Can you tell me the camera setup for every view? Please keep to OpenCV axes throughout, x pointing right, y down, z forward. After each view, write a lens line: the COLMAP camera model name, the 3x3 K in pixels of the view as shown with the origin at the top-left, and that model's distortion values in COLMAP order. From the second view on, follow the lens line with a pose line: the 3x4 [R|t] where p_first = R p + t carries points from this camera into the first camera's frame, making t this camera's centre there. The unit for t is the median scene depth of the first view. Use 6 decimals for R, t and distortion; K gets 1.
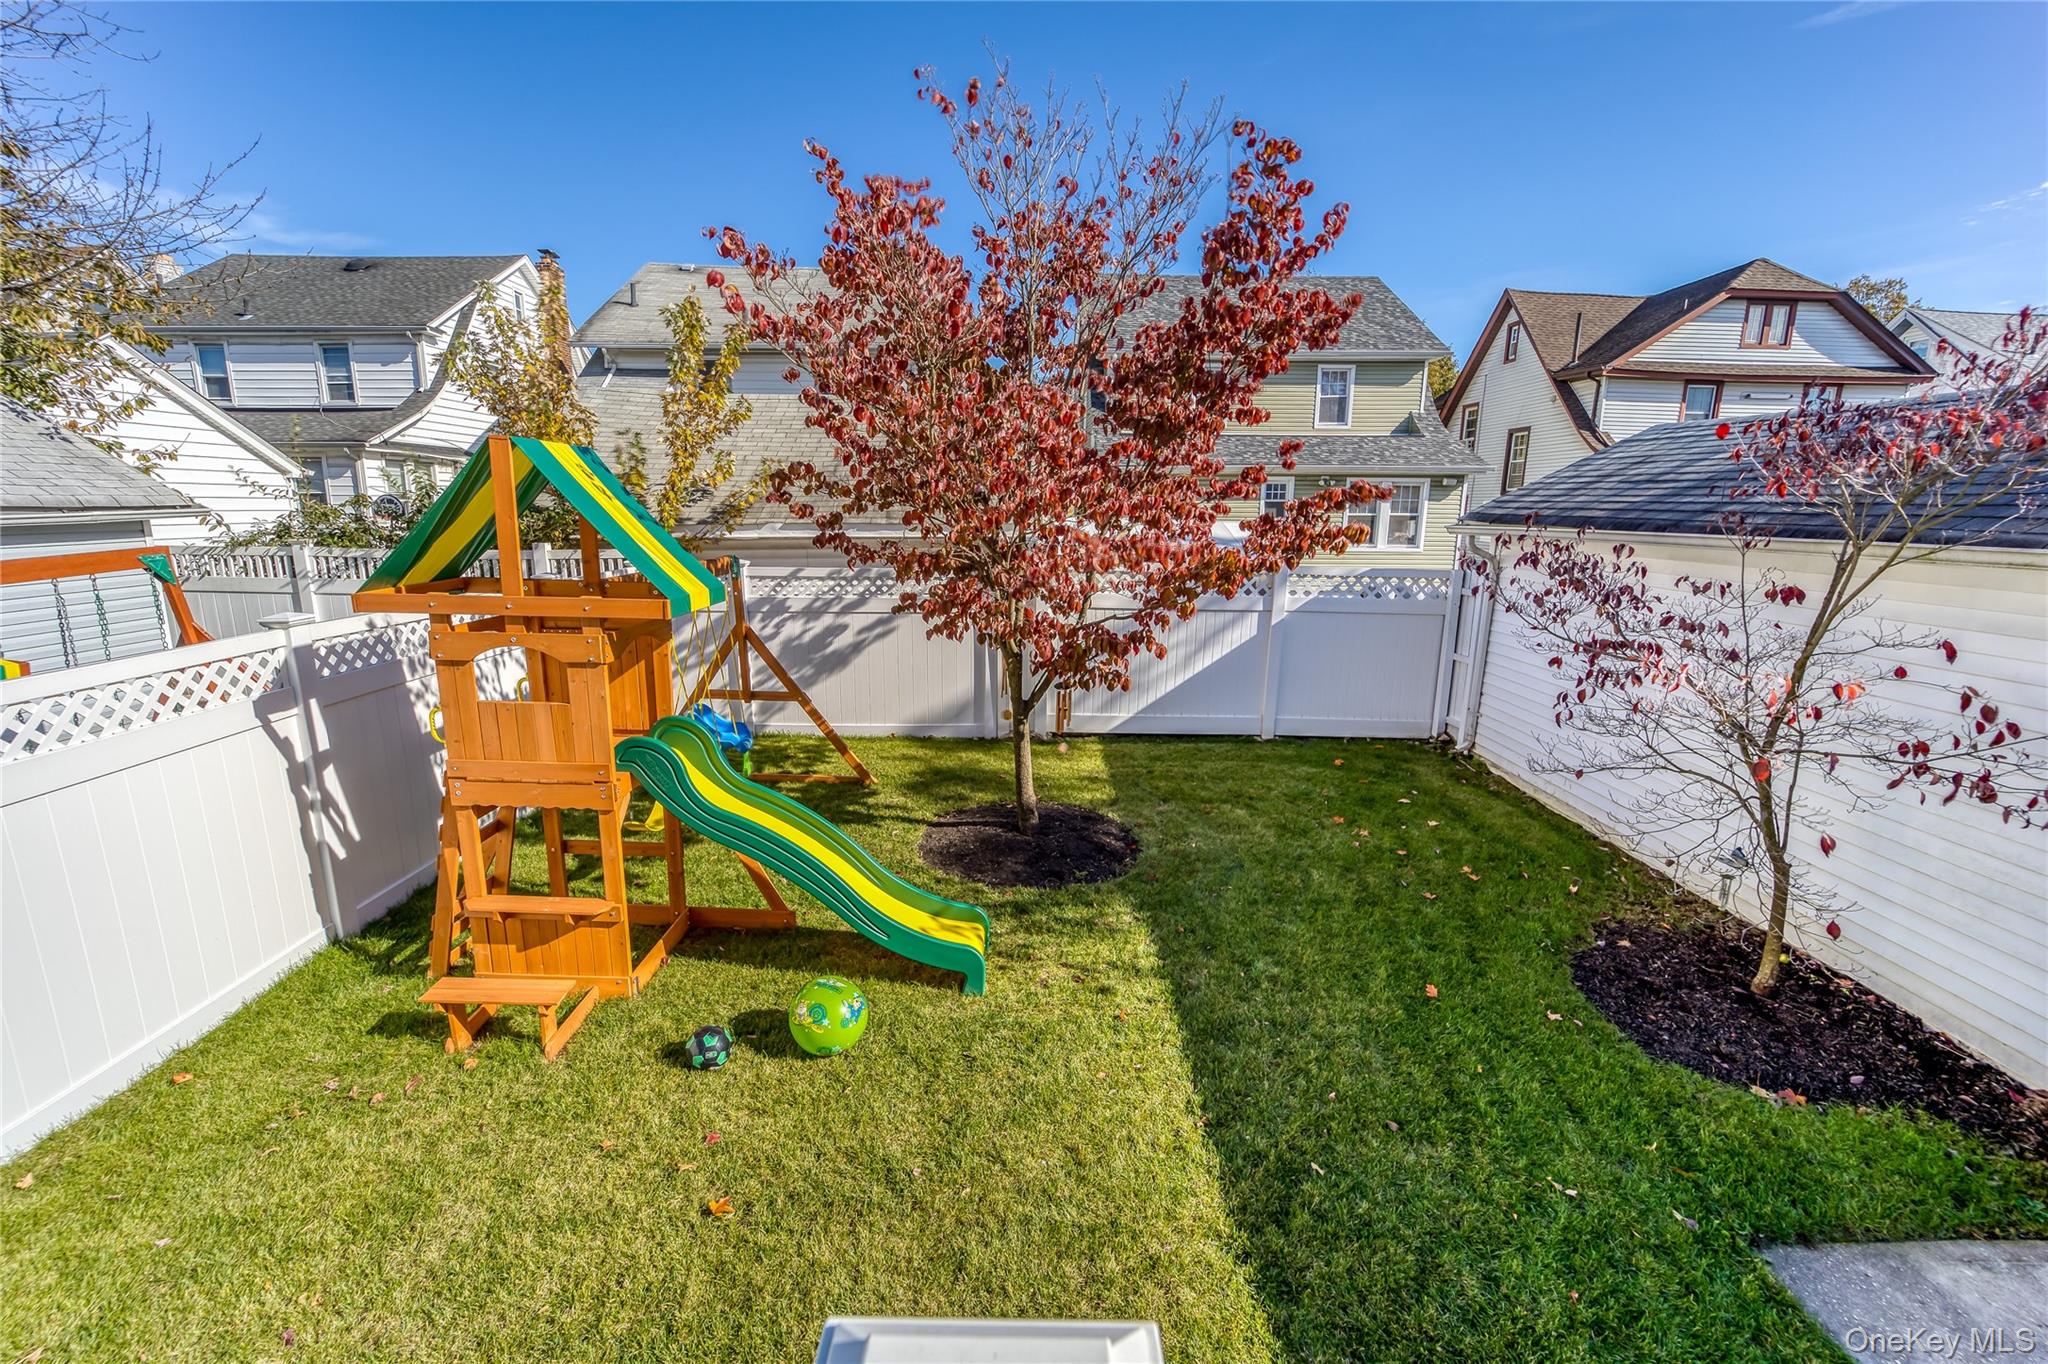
lens RADIAL K [[869.5, 0, 1009.8], [0, 869.5, 673.9], [0, 0, 1]] dist [-0.006331, 0.000847]
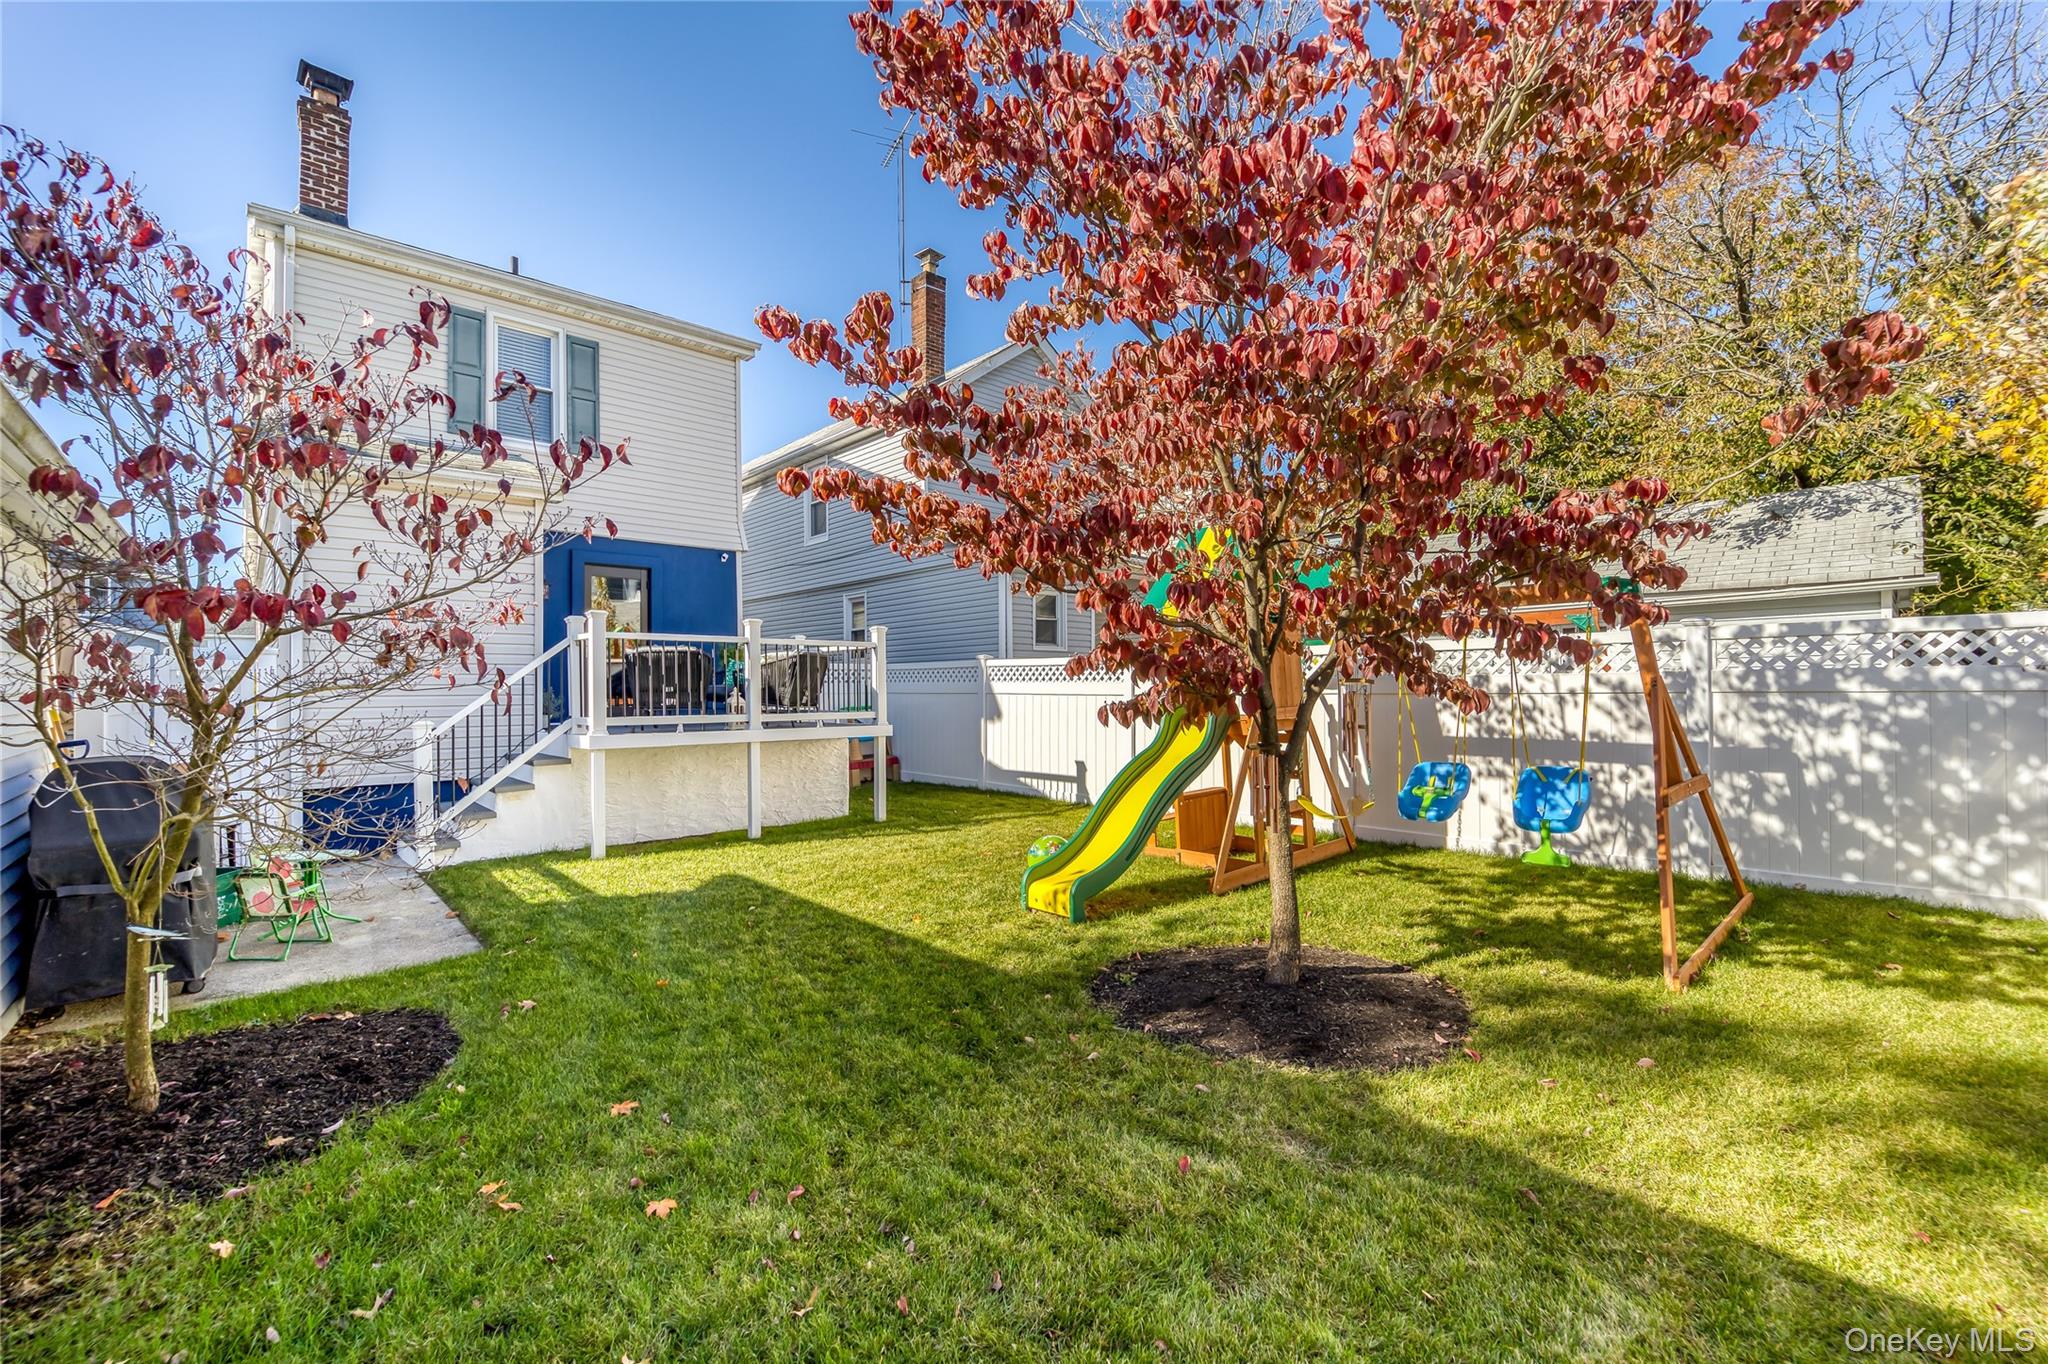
lens RADIAL K [[869.5, 0, 1025.4], [0, 869.5, 684.3], [0, 0, 1]] dist [-0.006331, 0.000847]
pose [[-0.737884, -0.018156, -0.674683, 0.354912], [-0.142954, 0.981162, 0.129942, -0.045778], [0.659615, 0.192330, -0.726579, 0.818537]]
